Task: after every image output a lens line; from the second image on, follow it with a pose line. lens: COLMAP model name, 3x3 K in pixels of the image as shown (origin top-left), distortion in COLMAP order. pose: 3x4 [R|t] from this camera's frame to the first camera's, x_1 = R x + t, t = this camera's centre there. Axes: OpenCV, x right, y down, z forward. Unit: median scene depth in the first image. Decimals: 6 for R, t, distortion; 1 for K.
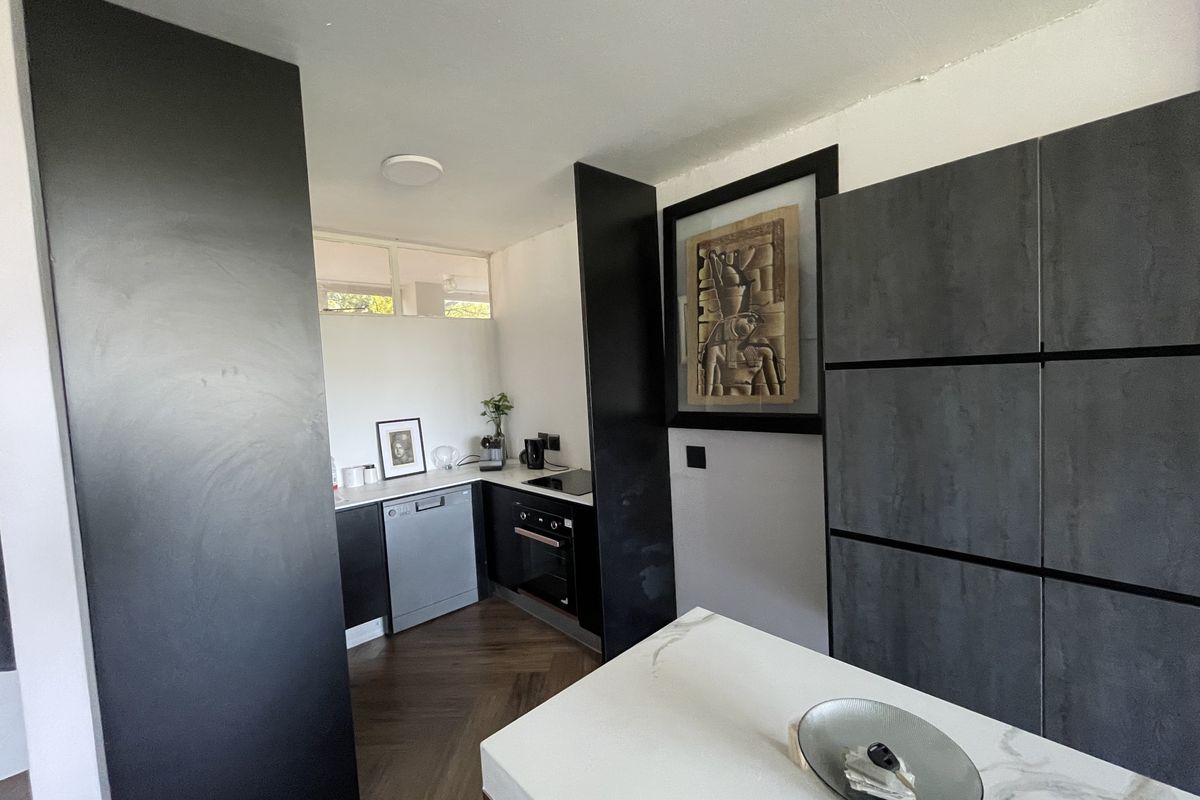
lens RADIAL K [[487.8, 0, 600.0], [0, 487.8, 400.0], [0, 0, 1]] dist [-0.002168, 0.000012]
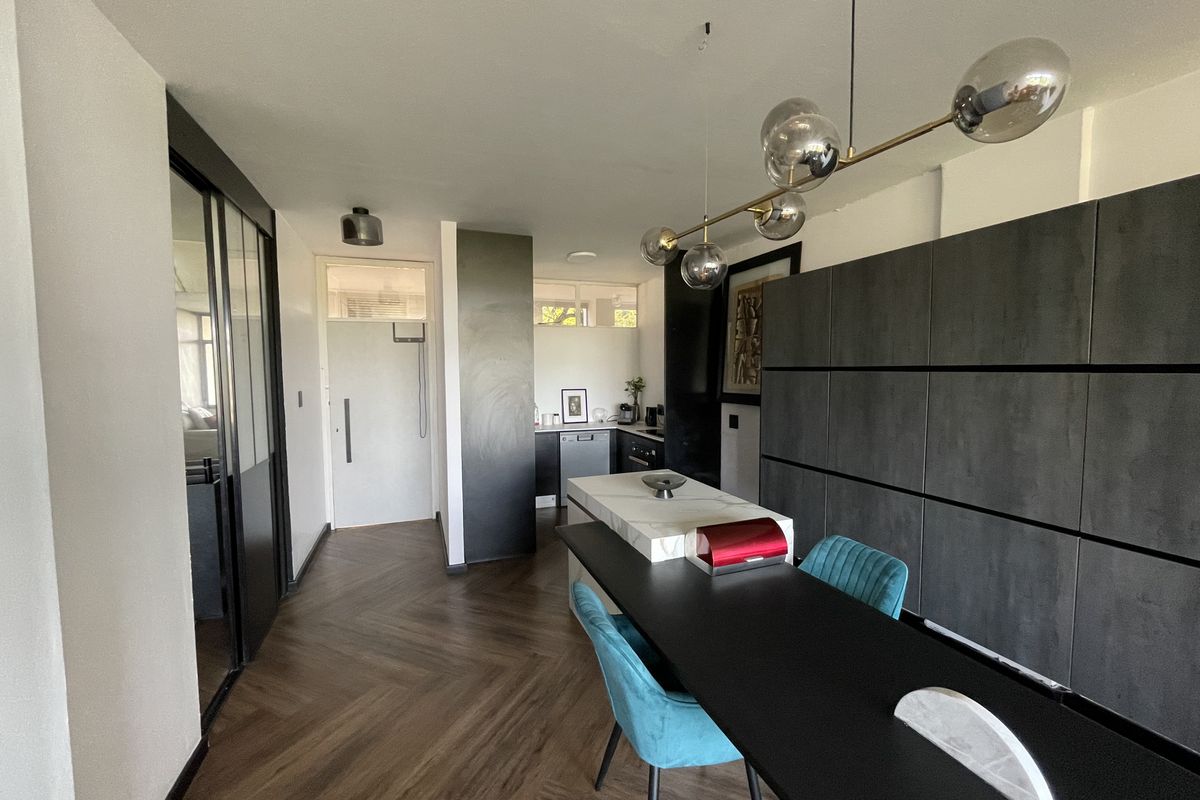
lens RADIAL K [[487.8, 0, 600.0], [0, 487.8, 400.0], [0, 0, 1]] dist [-0.002168, 0.000012]
pose [[0.921983, 0.073858, -0.380122, 0.356662], [-0.065735, 0.997246, 0.034326, 0.017352], [0.381610, -0.006661, 0.924299, -0.593053]]
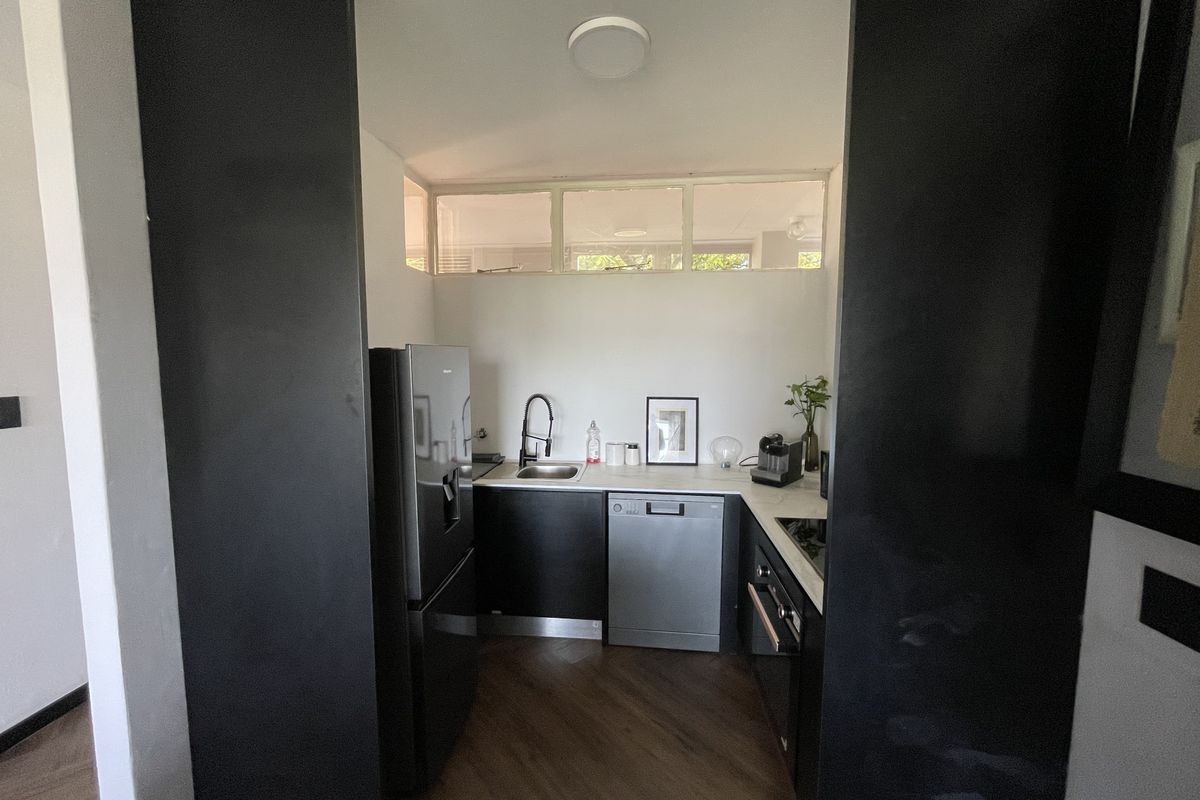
lens RADIAL K [[487.8, 0, 600.0], [0, 487.8, 400.0], [0, 0, 1]] dist [-0.002168, 0.000012]
pose [[0.659314, 0.126039, -0.741228, 0.147845], [-0.080857, 0.992018, 0.096762, -0.029953], [0.747507, -0.003863, 0.664243, 0.409367]]
